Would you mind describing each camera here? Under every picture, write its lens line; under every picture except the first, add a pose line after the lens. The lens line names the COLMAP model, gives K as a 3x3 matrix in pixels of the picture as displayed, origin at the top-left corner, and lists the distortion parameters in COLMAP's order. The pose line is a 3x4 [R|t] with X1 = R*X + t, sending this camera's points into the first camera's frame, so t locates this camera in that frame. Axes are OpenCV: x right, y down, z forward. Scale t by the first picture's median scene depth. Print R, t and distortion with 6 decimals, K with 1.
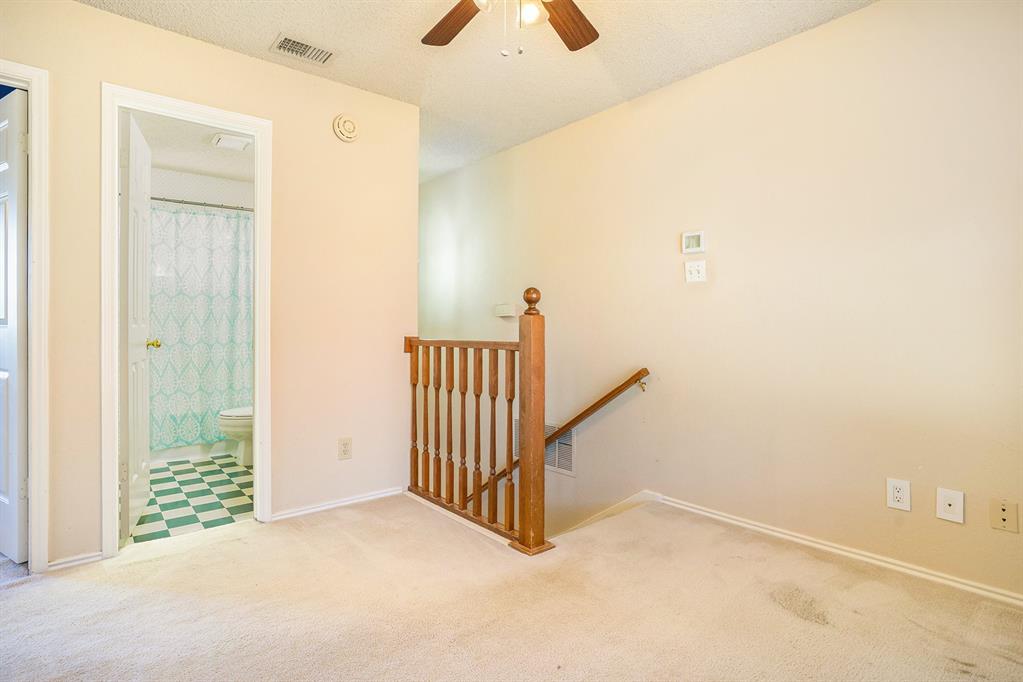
lens RADIAL K [[522.7, 0, 506.4], [0, 522.7, 338.4], [0, 0, 1]] dist [-0.073606, 0.031360]
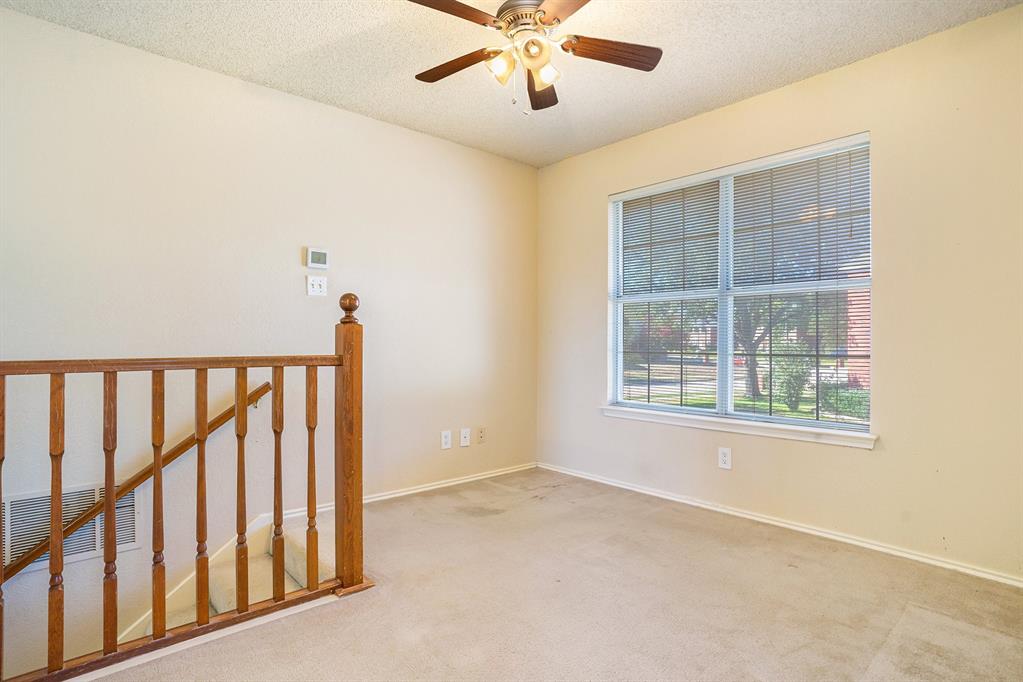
lens RADIAL K [[522.7, 0, 506.4], [0, 522.7, 338.4], [0, 0, 1]] dist [-0.073606, 0.031360]
pose [[-0.022803, 0.003563, 0.999734, -0.831560], [0.013865, 0.999899, -0.003248, -0.013835], [-0.999644, 0.013787, -0.022850, 0.741684]]
